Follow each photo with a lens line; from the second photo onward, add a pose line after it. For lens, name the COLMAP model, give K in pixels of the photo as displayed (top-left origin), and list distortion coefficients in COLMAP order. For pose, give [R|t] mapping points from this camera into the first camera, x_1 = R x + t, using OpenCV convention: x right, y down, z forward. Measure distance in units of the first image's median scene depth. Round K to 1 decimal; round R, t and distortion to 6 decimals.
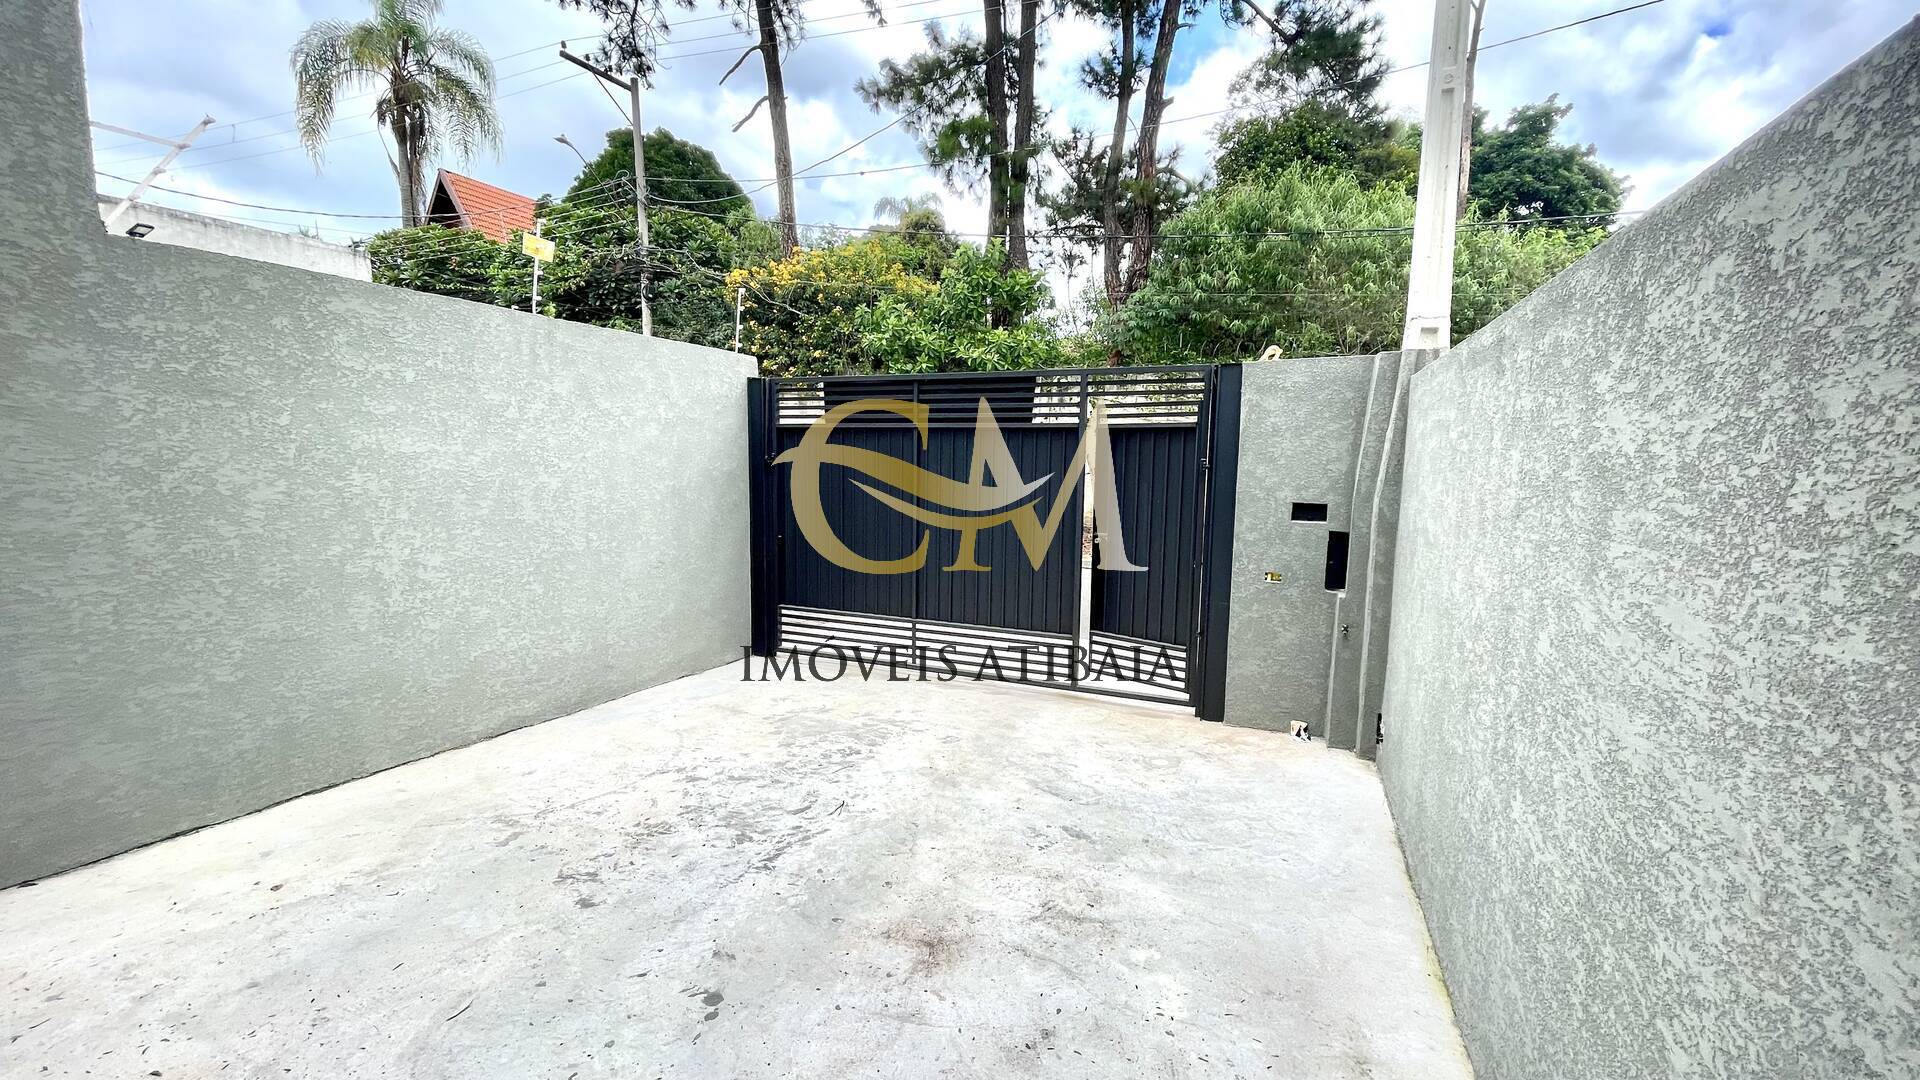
lens RADIAL K [[774.5, 0, 960.0], [0, 774.5, 540.0], [0, 0, 1]] dist [-0.000364, 0.000752]
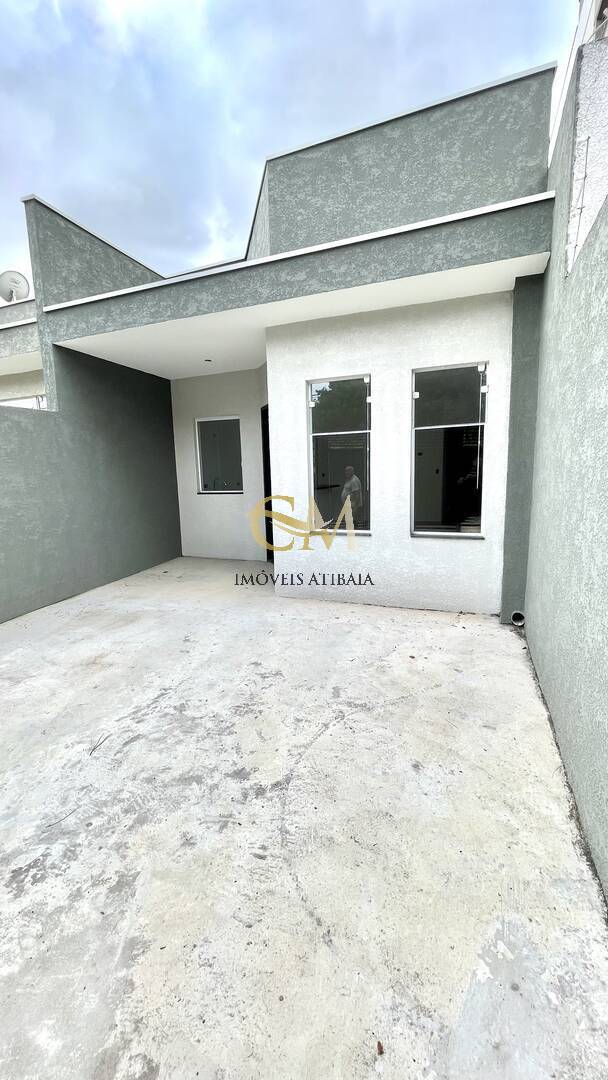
lens RADIAL K [[435.6, 0, 304.0], [0, 435.6, 540.0], [0, 0, 1]] dist [-0.000364, 0.000752]
pose [[-0.999246, 0.016002, -0.035375, -0.473700], [0.006140, 0.964777, 0.262996, -0.118634], [0.038337, 0.262581, -0.964148, 1.667377]]
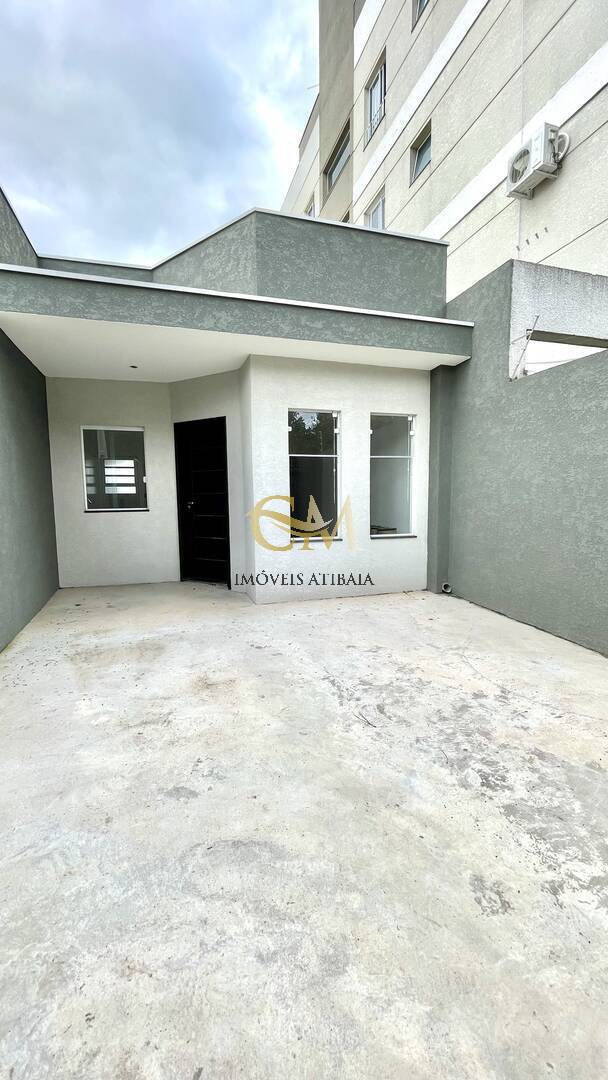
lens RADIAL K [[435.6, 0, 304.0], [0, 435.6, 540.0], [0, 0, 1]] dist [-0.000364, 0.000752]
pose [[-0.757043, 0.060931, -0.650518, 0.391290], [-0.075307, 0.980869, 0.179511, -0.066042], [0.649011, 0.184886, -0.737972, 1.510732]]
